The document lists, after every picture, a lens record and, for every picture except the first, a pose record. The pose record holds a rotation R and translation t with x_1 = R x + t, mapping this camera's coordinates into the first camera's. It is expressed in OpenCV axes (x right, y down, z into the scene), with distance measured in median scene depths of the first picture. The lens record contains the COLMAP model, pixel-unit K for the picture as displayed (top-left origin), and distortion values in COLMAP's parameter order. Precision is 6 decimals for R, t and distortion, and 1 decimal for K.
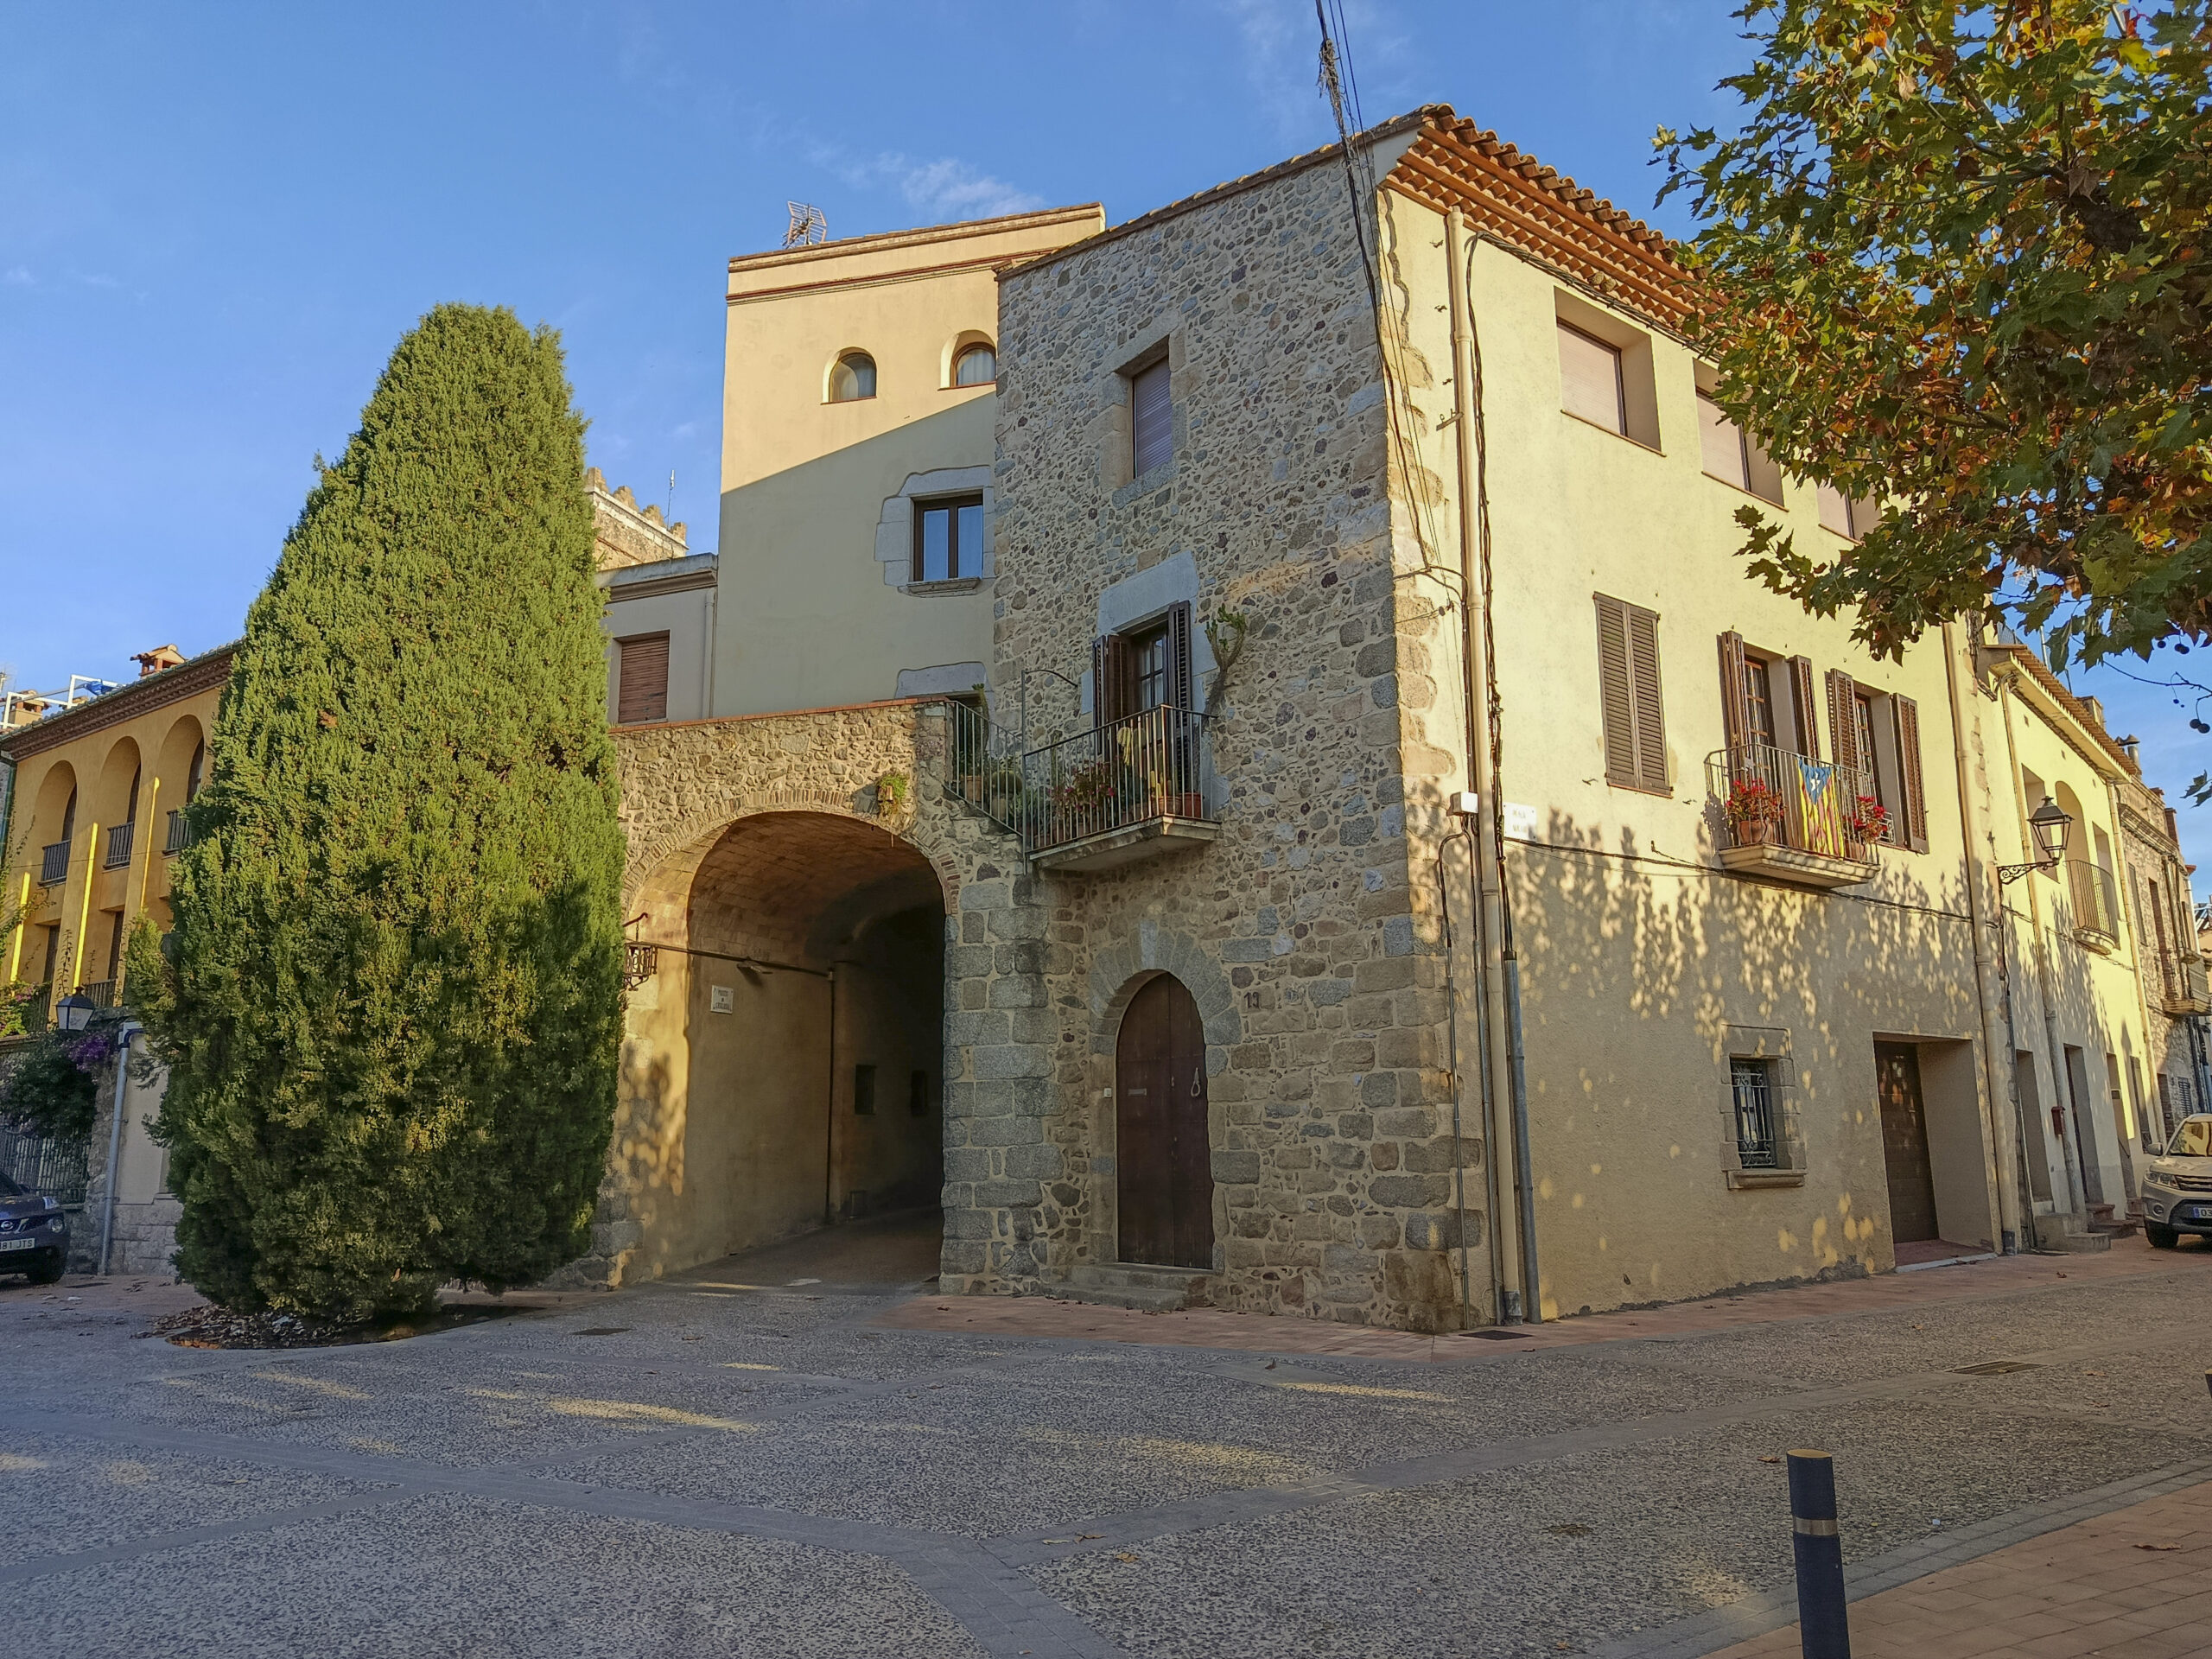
lens RADIAL K [[1514.5, 0, 1106.0], [0, 1514.5, 829.5], [0, 0, 1]] dist [0.126946, -0.258035]
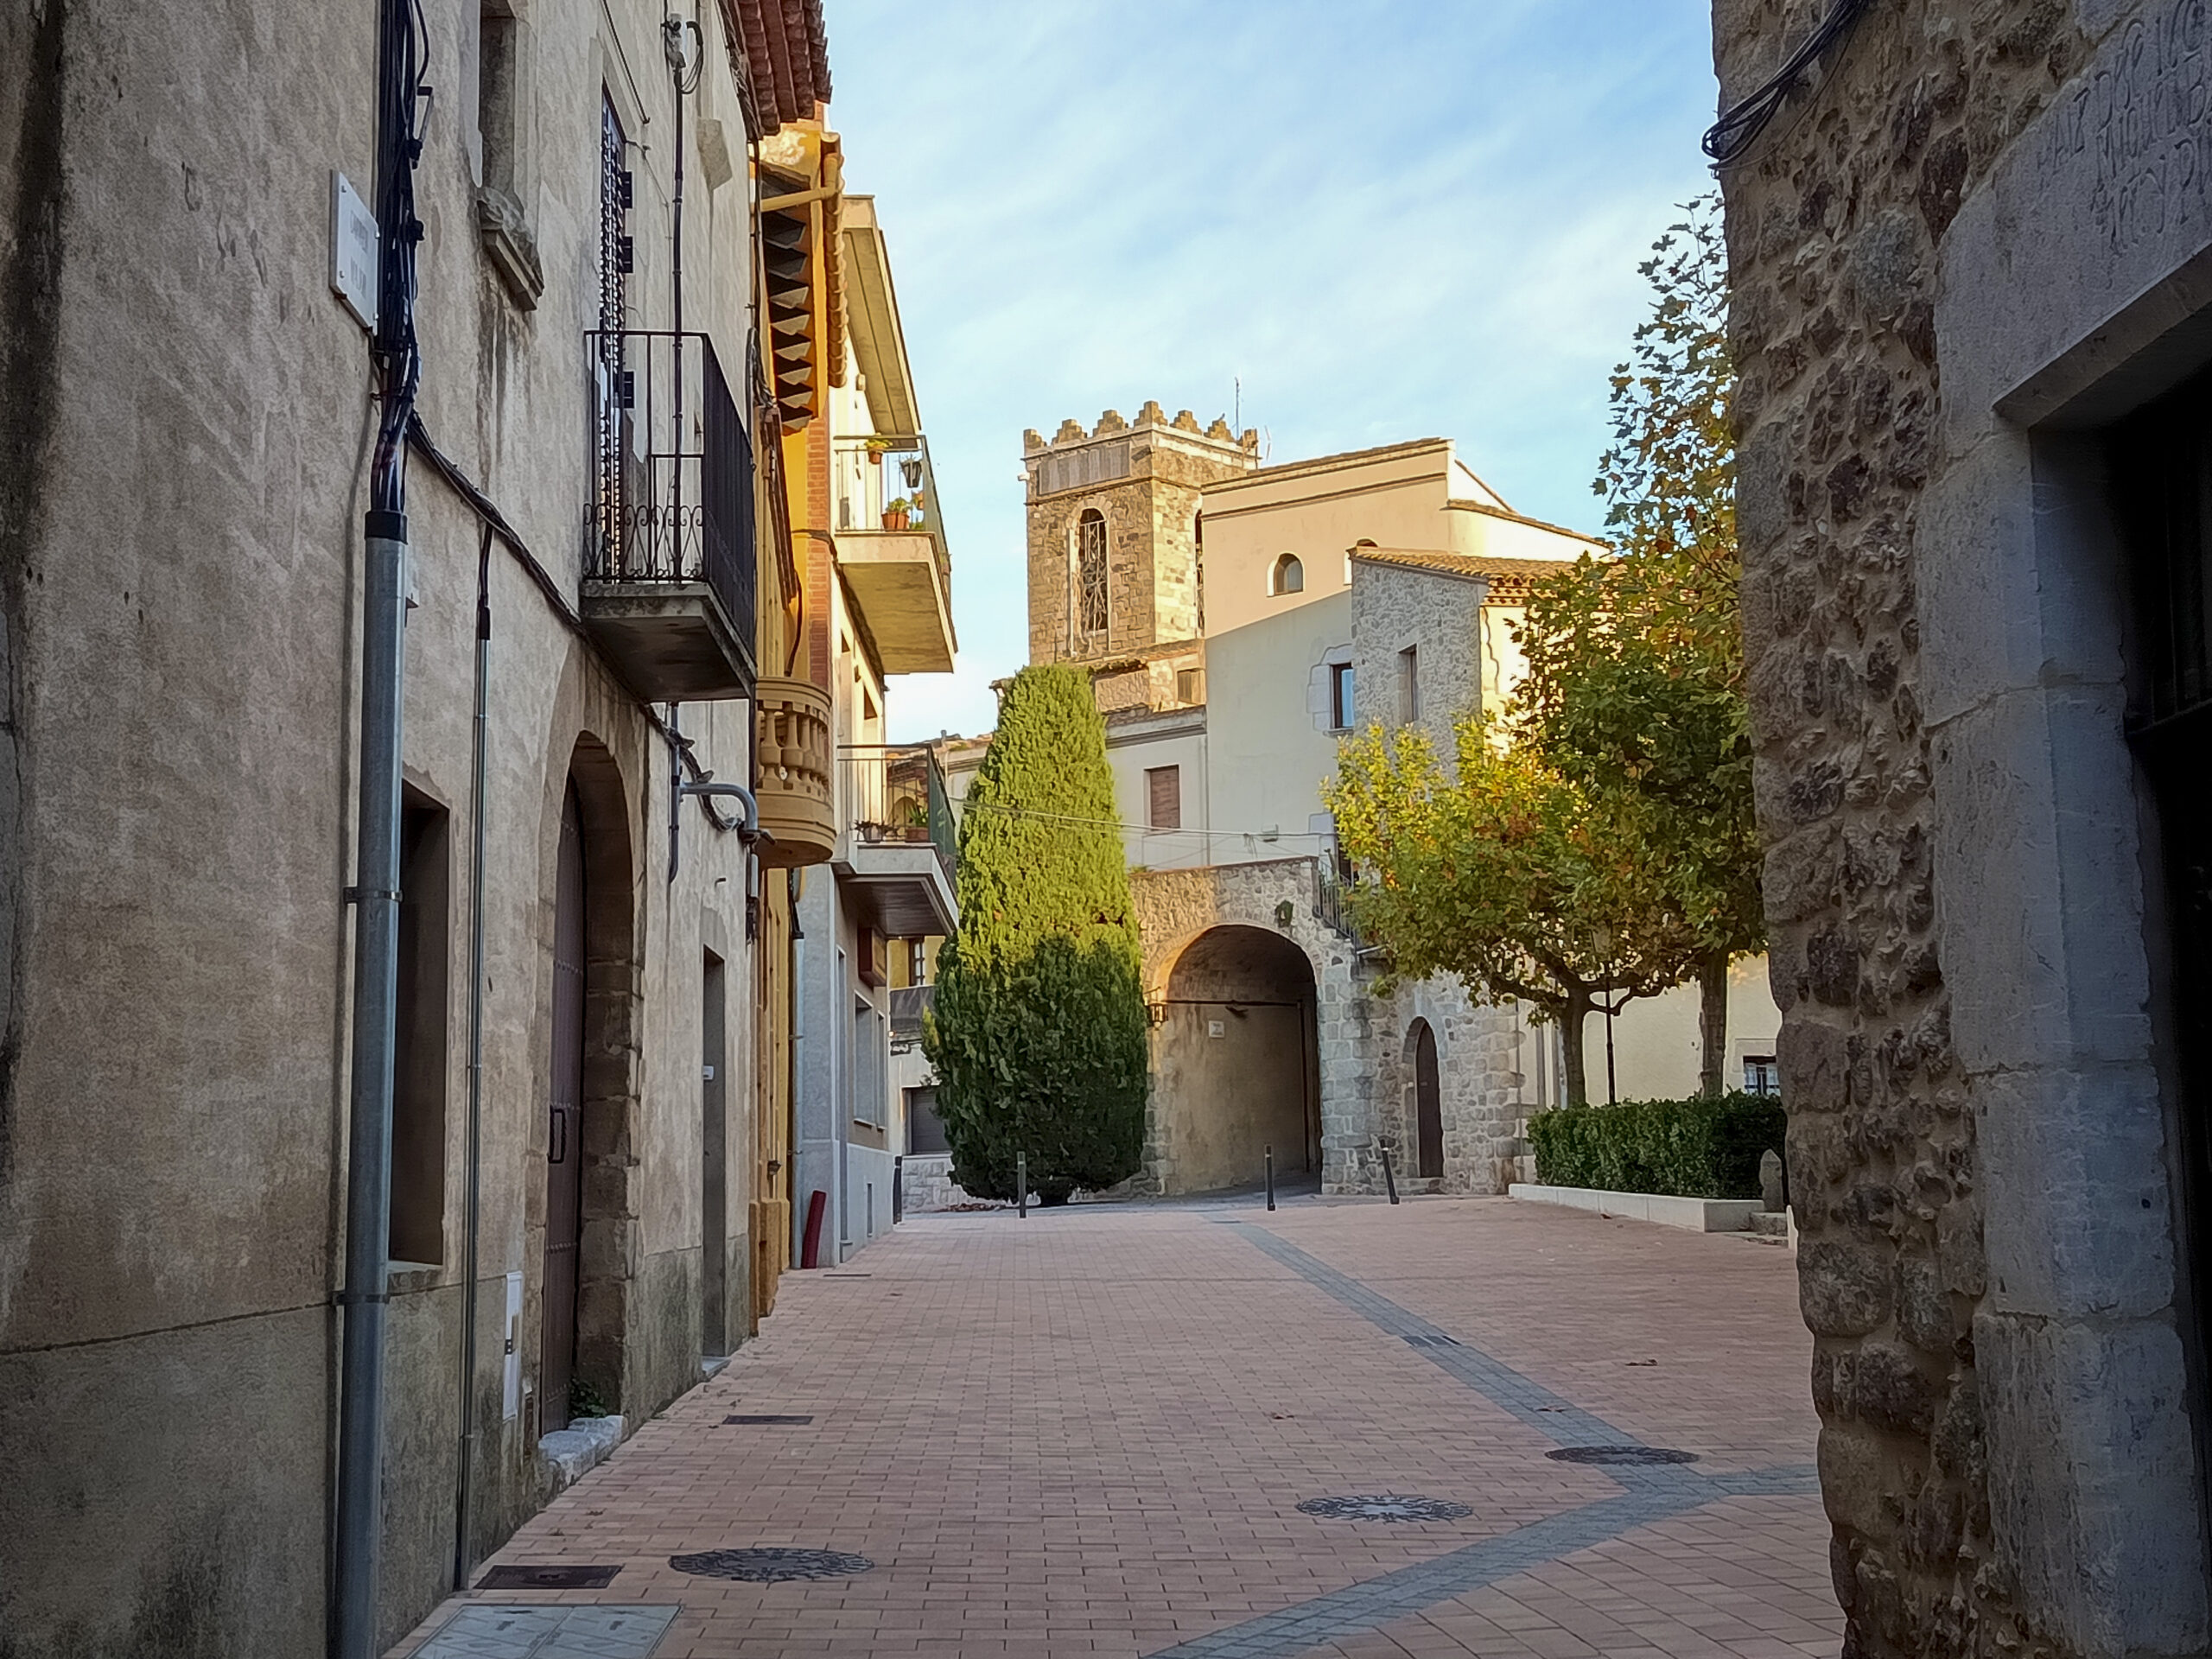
lens RADIAL K [[3104.2, 0, 1106.0], [0, 3104.2, 829.5], [0, 0, 1]] dist [0.007598, -0.000381]
pose [[0.926859, -0.050586, -0.371987, 1.037746], [0.085870, 0.993177, 0.078899, -0.437295], [0.365458, -0.105071, 0.924879, -2.440181]]
